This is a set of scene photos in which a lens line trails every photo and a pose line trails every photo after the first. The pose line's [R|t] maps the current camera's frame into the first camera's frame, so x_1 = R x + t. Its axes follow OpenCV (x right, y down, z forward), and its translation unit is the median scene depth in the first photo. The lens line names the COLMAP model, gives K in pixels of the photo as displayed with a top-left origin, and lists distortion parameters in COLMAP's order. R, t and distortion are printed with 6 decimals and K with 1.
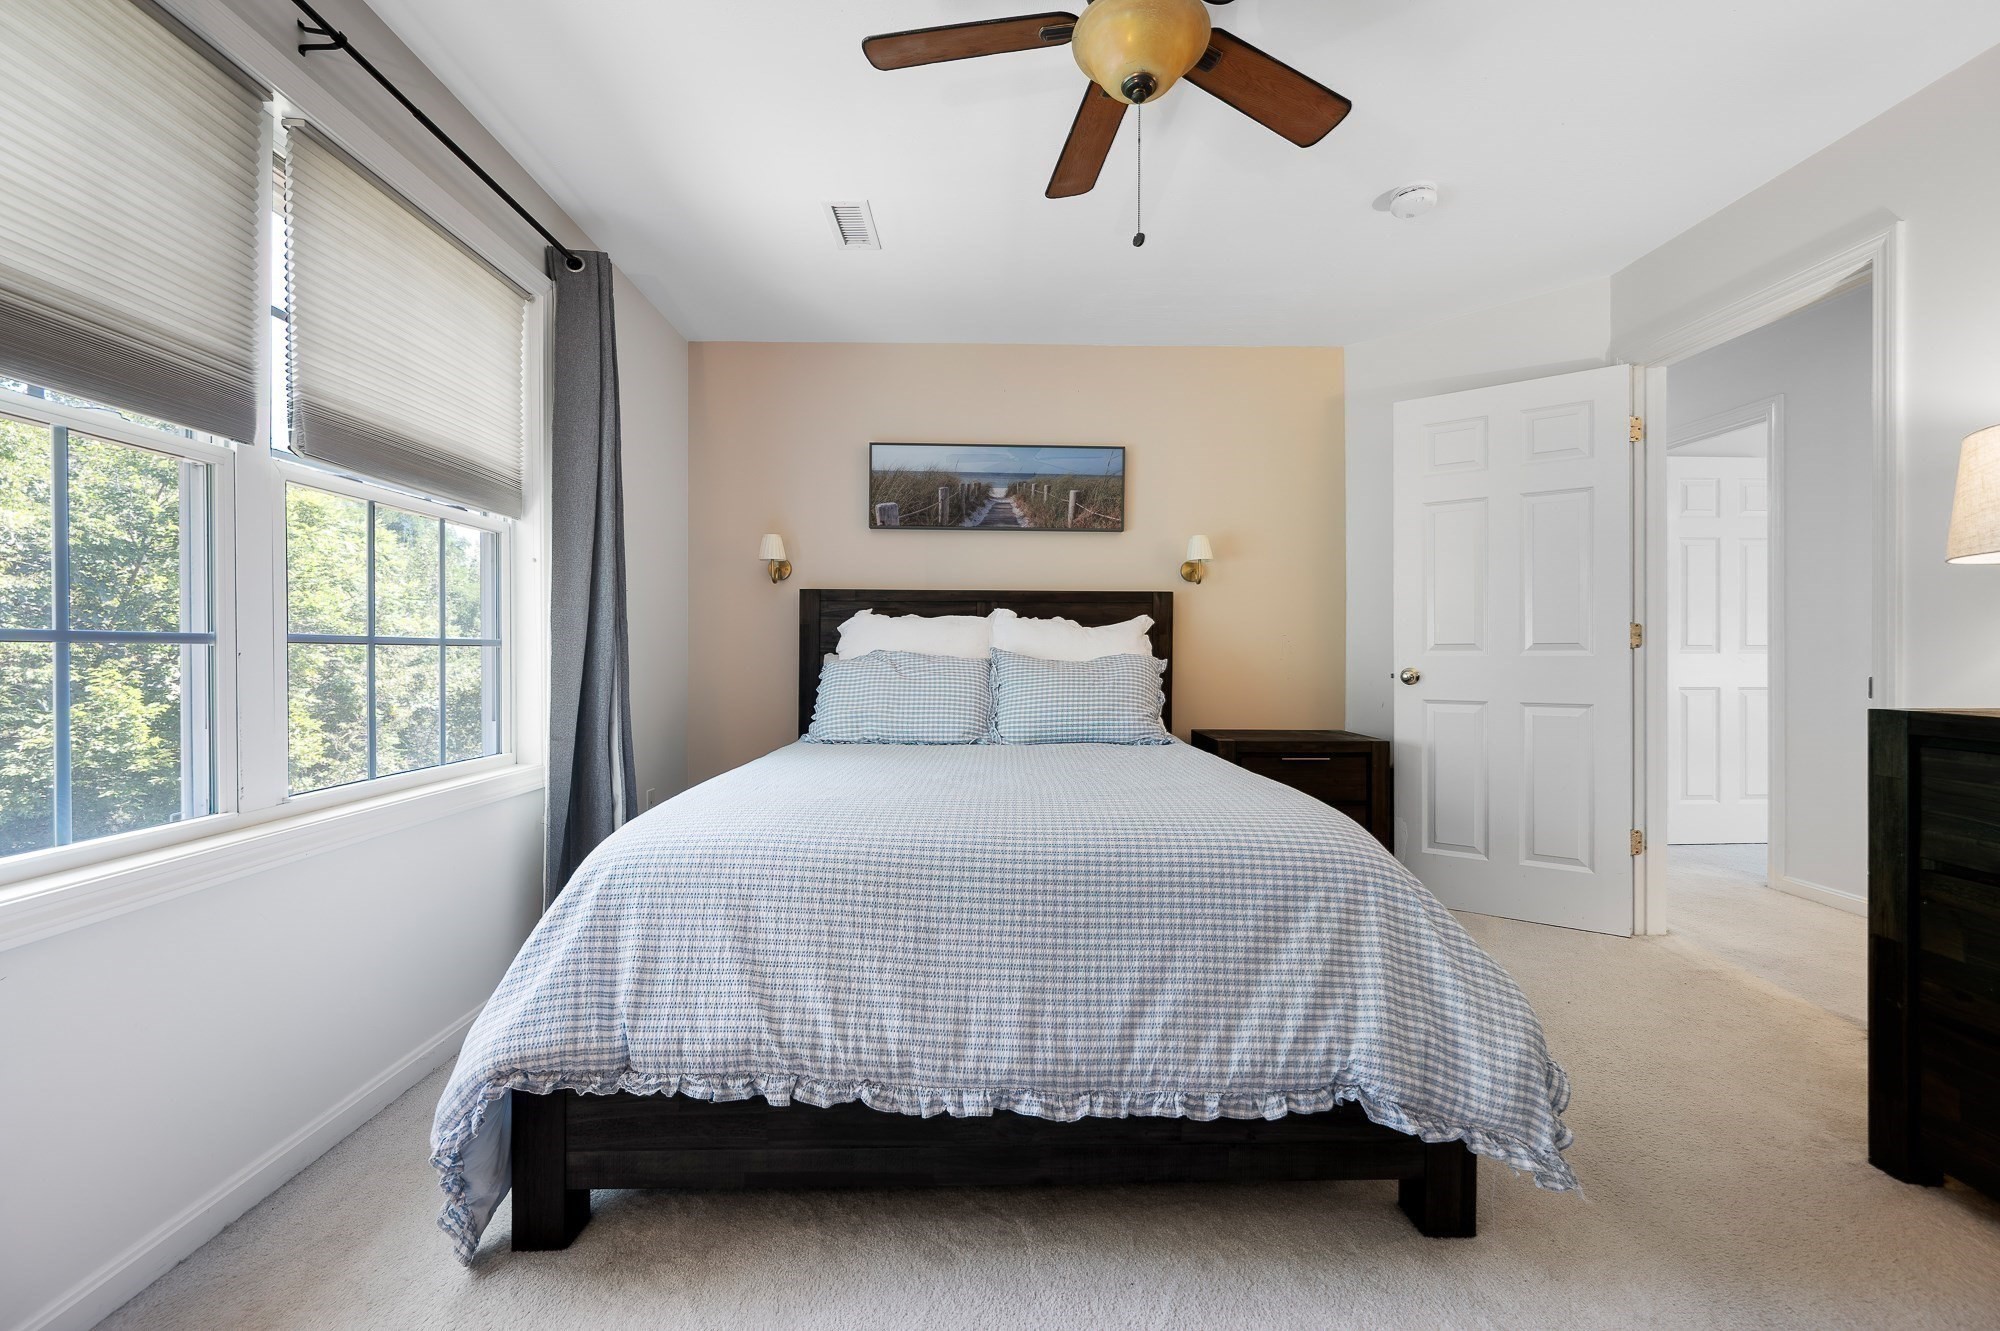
lens RADIAL K [[798.8, 0, 1001.3], [0, 798.8, 656.6], [0, 0, 1]] dist [-0.001956, 0.000662]
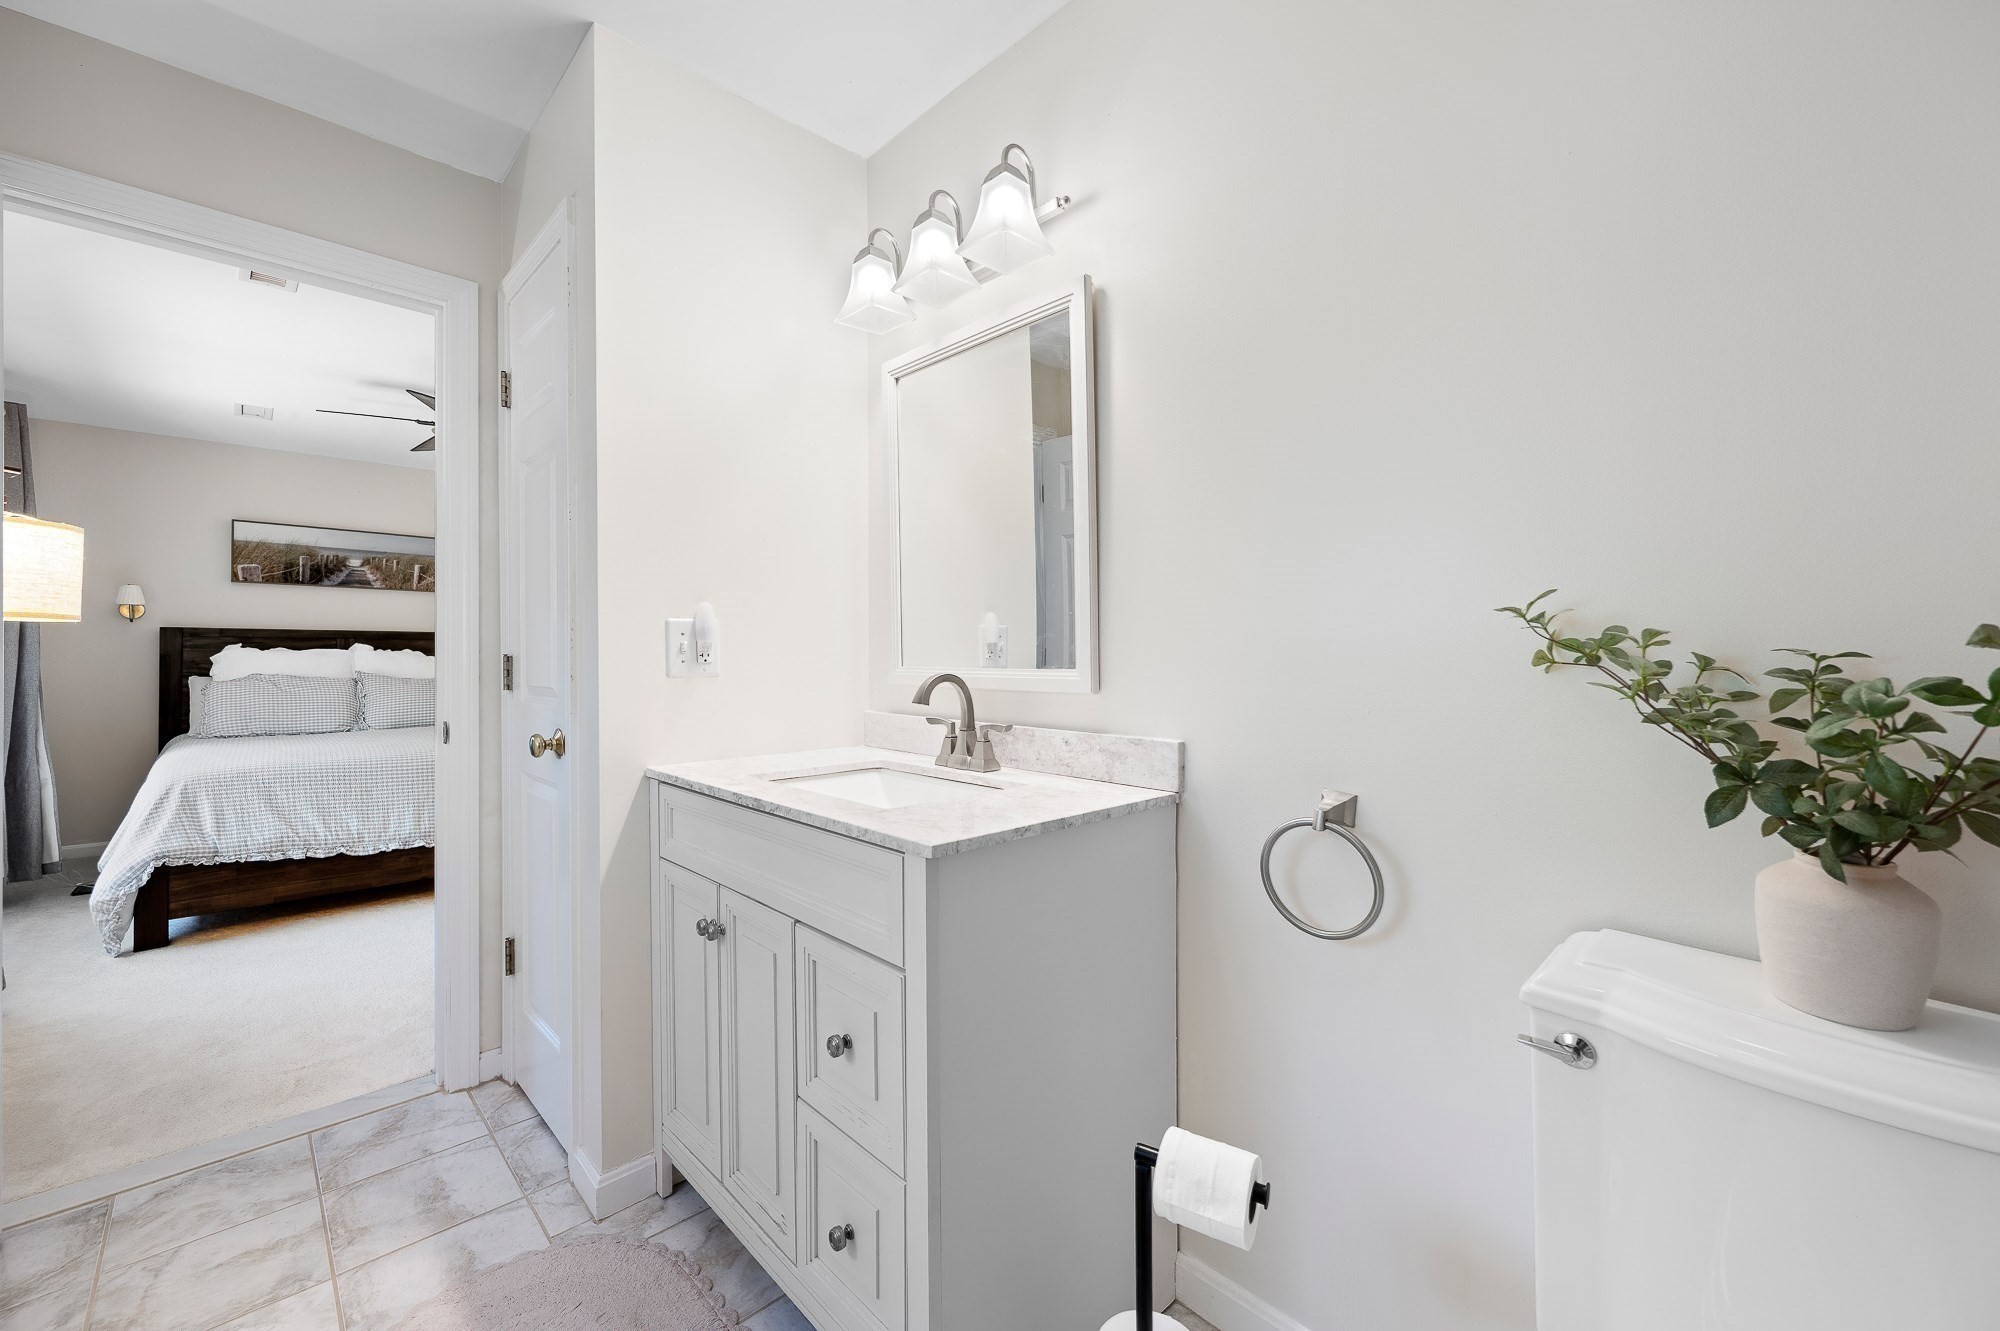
lens RADIAL K [[798.8, 0, 1003.5], [0, 798.8, 651.6], [0, 0, 1]] dist [-0.001956, 0.000662]
pose [[0.728412, -0.002455, 0.685135, -0.145052], [0.009003, 0.999942, -0.005988, -0.025522], [-0.685080, 0.010530, 0.728392, -0.908167]]
